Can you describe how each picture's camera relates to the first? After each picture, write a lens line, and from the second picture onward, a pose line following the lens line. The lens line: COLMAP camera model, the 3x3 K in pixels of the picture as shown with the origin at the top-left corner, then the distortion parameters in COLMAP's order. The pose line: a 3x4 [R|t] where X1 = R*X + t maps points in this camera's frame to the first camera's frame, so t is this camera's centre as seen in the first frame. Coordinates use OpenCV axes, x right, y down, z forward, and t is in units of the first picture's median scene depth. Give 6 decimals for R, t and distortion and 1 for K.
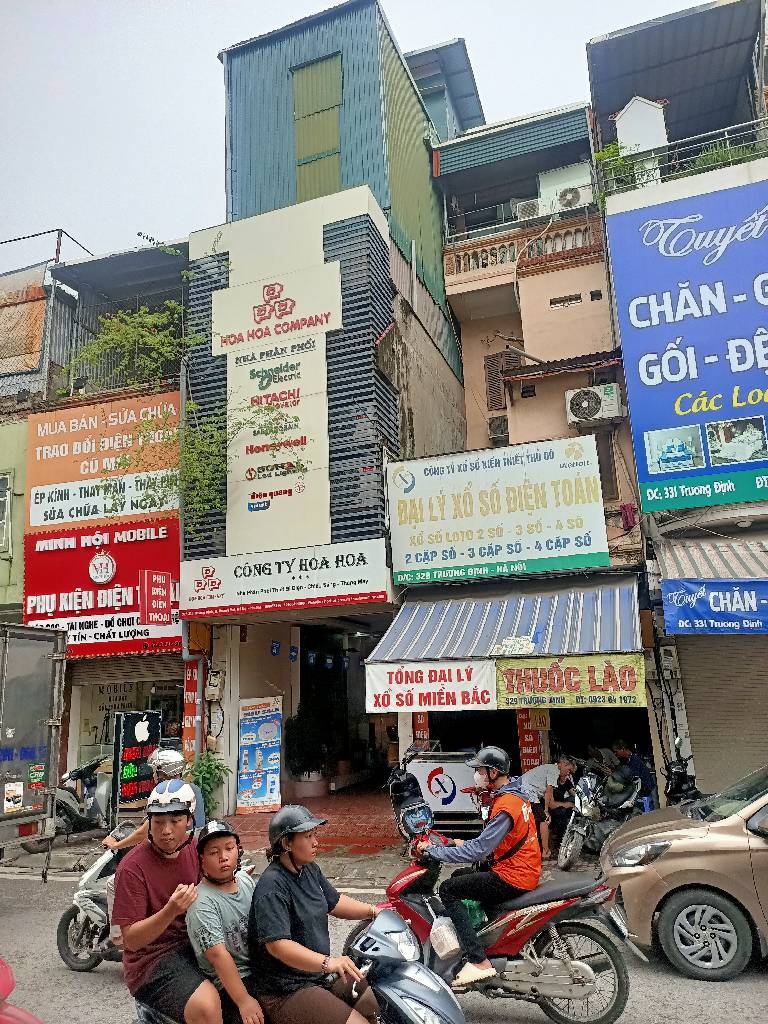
lens RADIAL K [[779.6, 0, 391.2], [0, 779.6, 508.4], [0, 0, 1]] dist [0.069246, -0.057666]
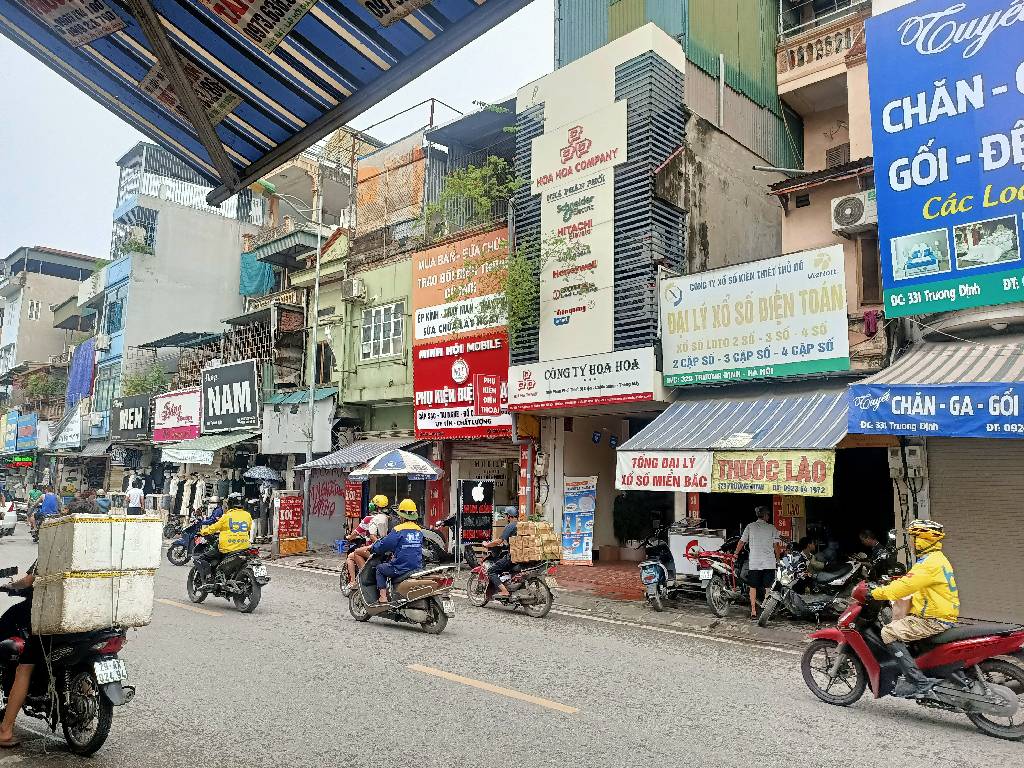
lens RADIAL K [[779.6, 0, 507.9], [0, 779.6, 385.8], [0, 0, 1]] dist [0.069246, -0.057666]
pose [[0.904209, 0.002881, -0.427081, 0.280417], [0.044694, 0.993849, 0.101329, -0.030217], [0.424746, -0.110710, 0.898518, -0.141327]]
